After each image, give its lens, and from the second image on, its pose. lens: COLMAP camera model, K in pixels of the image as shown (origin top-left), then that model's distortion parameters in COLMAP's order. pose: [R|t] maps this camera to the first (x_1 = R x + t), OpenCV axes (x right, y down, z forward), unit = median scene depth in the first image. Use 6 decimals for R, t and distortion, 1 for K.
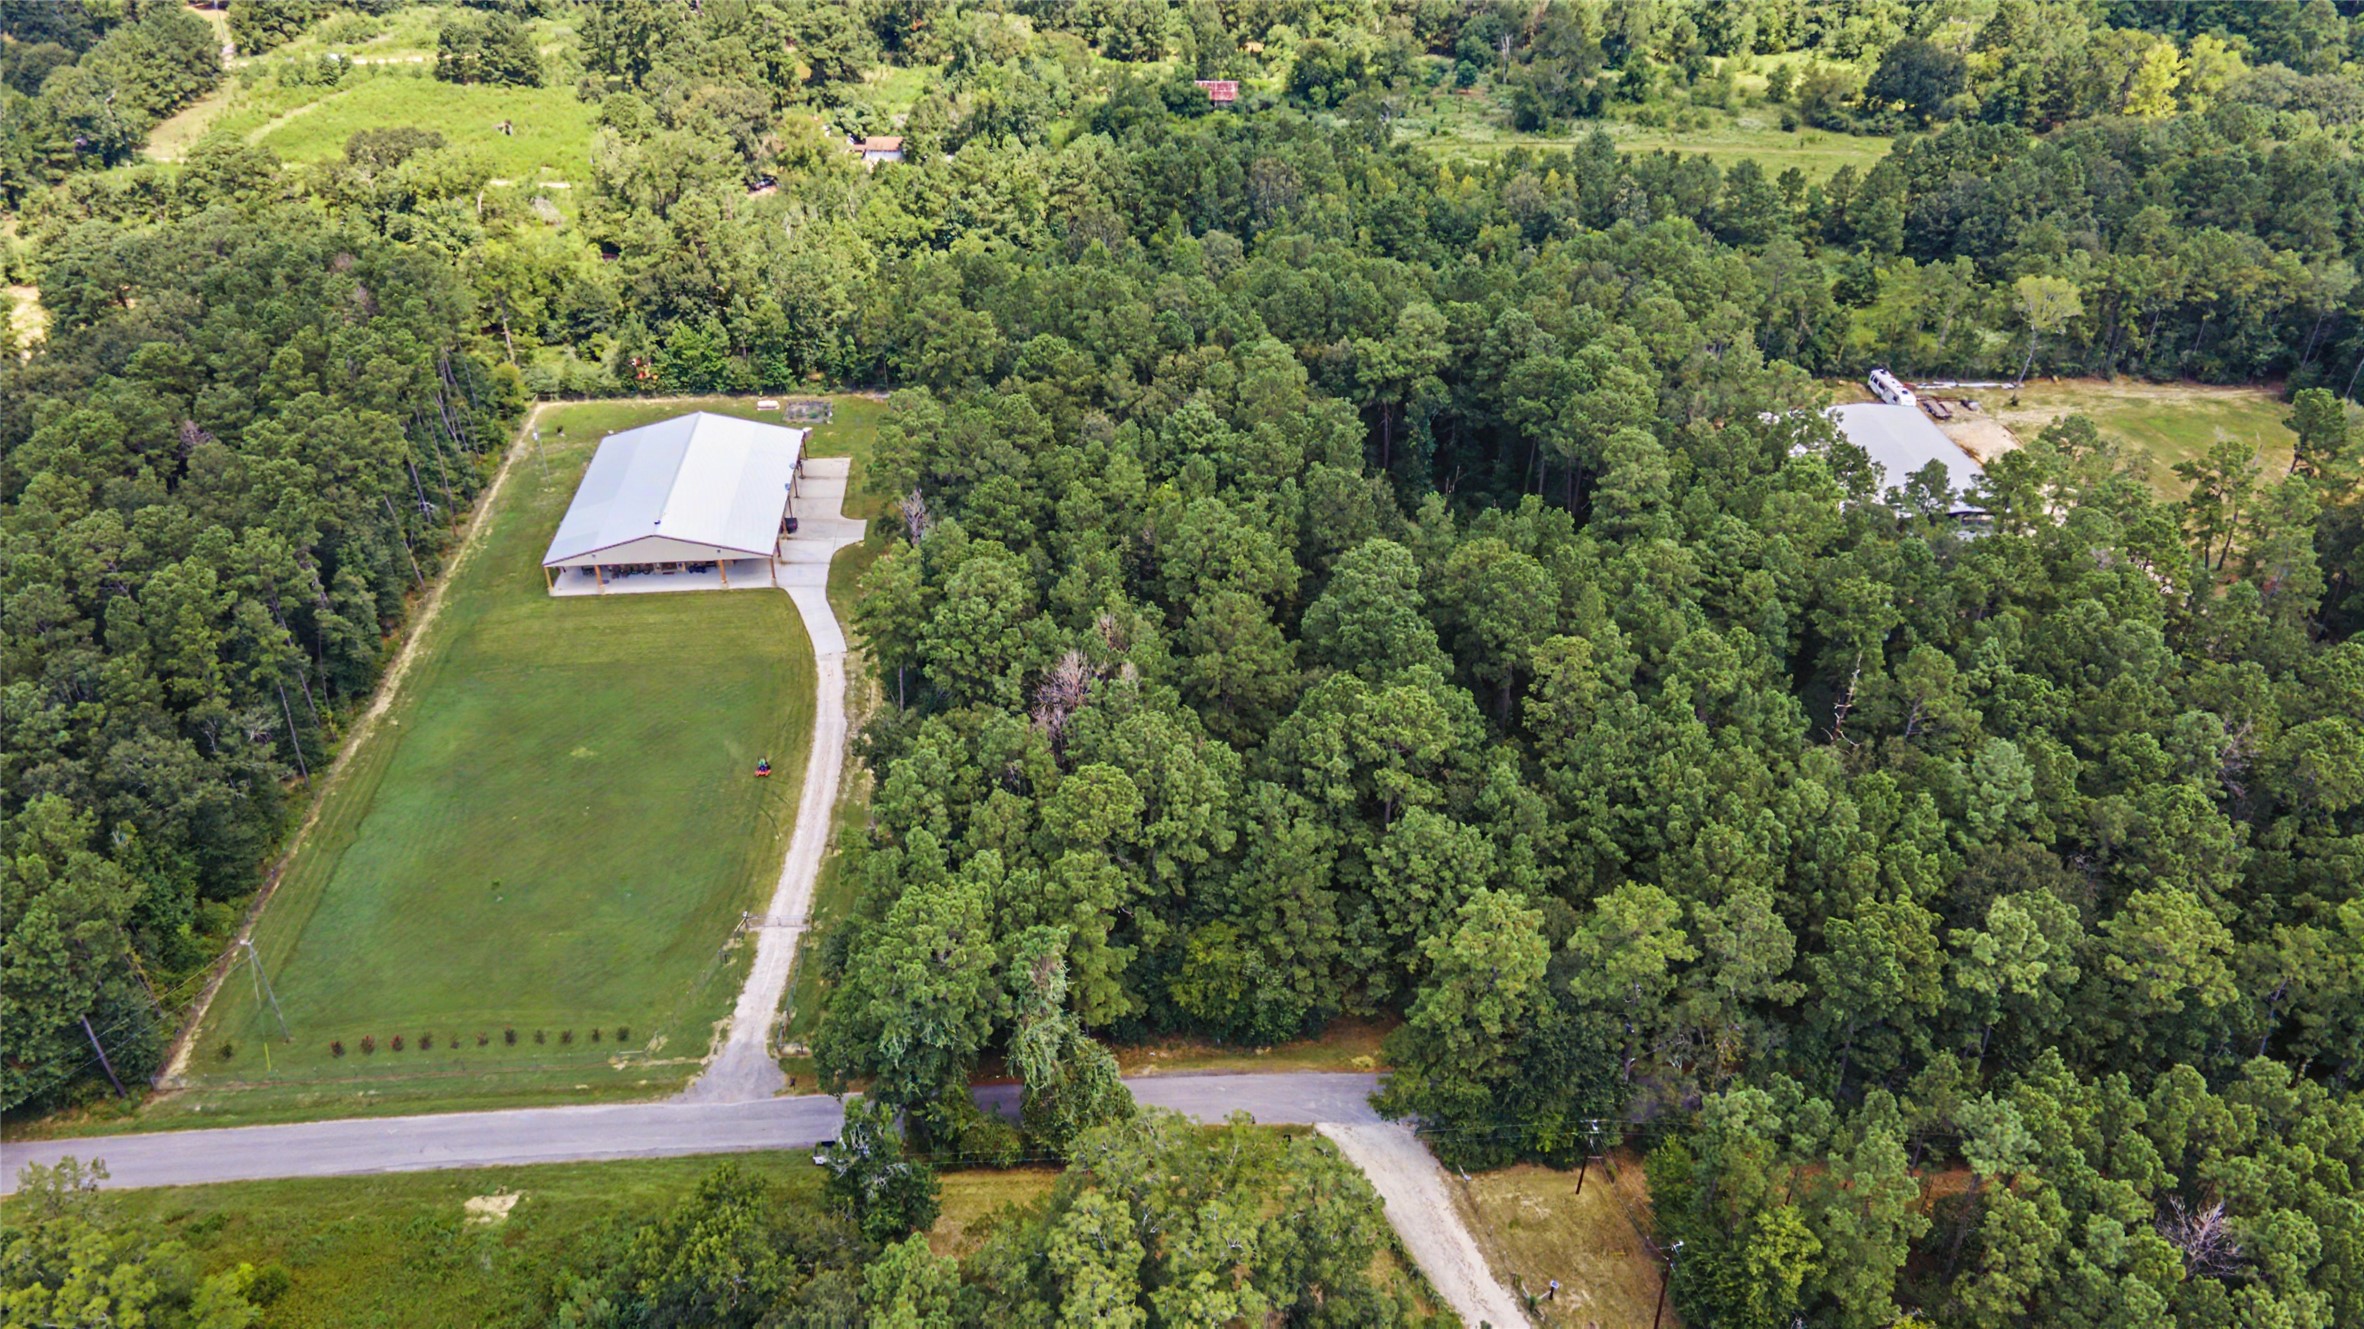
lens RADIAL K [[1708.7, 0, 1182.0], [0, 1708.7, 664.5], [0, 0, 1]] dist [0.025719, 0.046934]
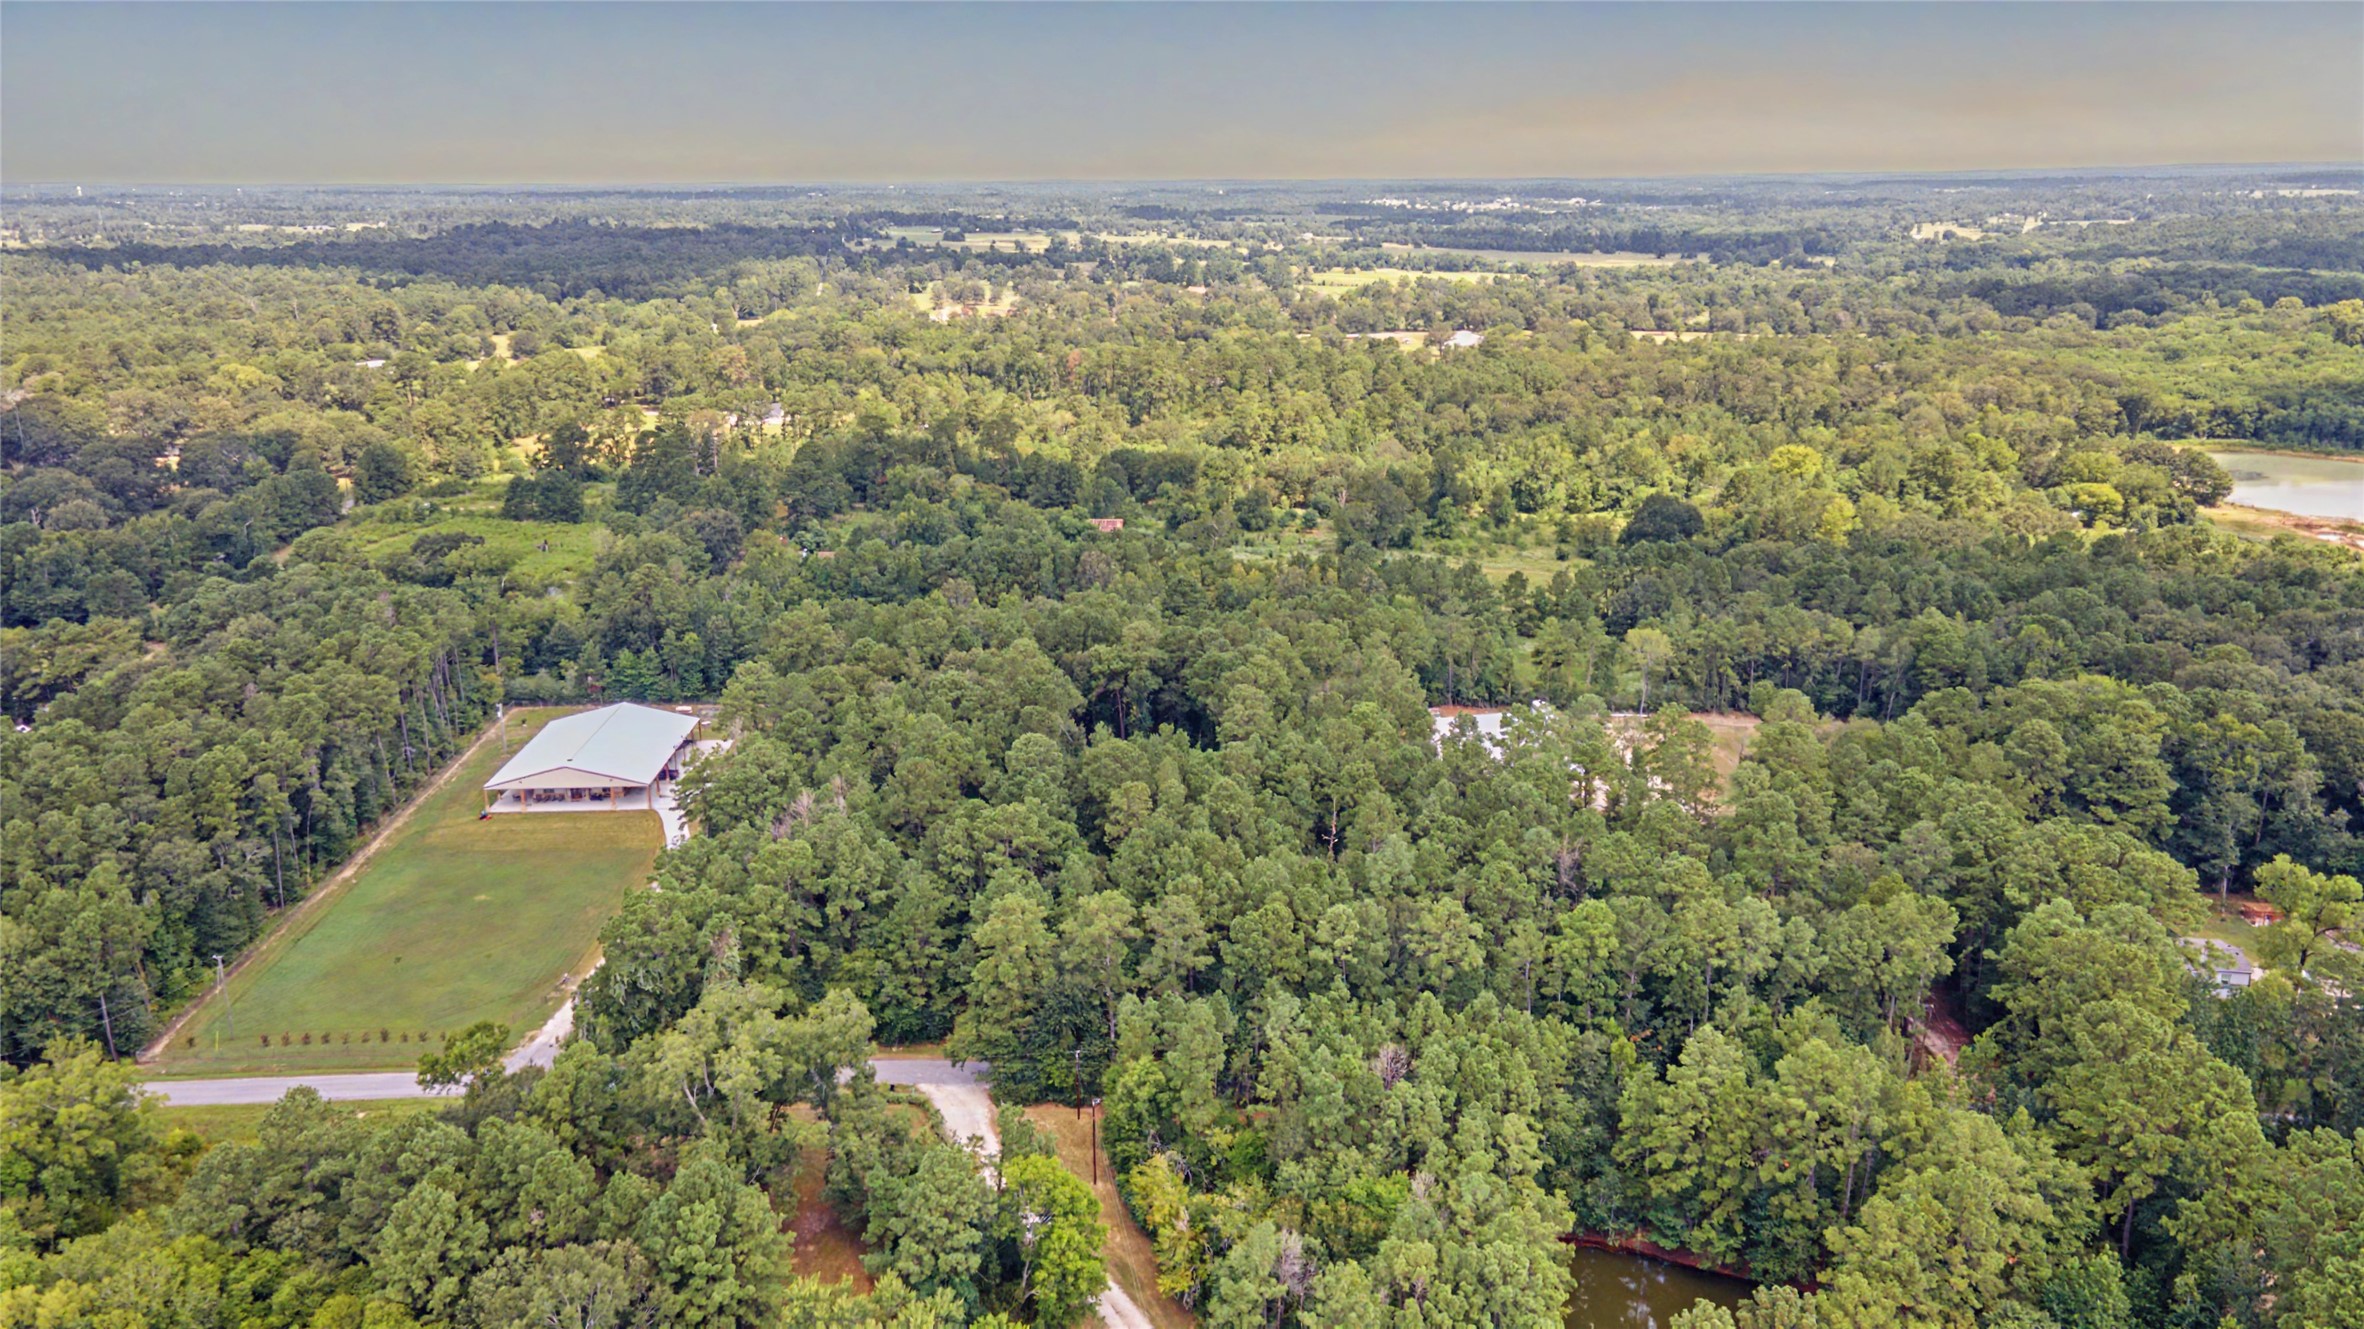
lens RADIAL K [[1708.7, 0, 1182.0], [0, 1708.7, 664.5], [0, 0, 1]] dist [0.025719, 0.046934]
pose [[0.999178, 0.010172, -0.039239, 0.228361], [-0.020924, 0.958498, -0.284329, 0.215570], [0.034718, 0.284916, 0.957923, -0.312296]]
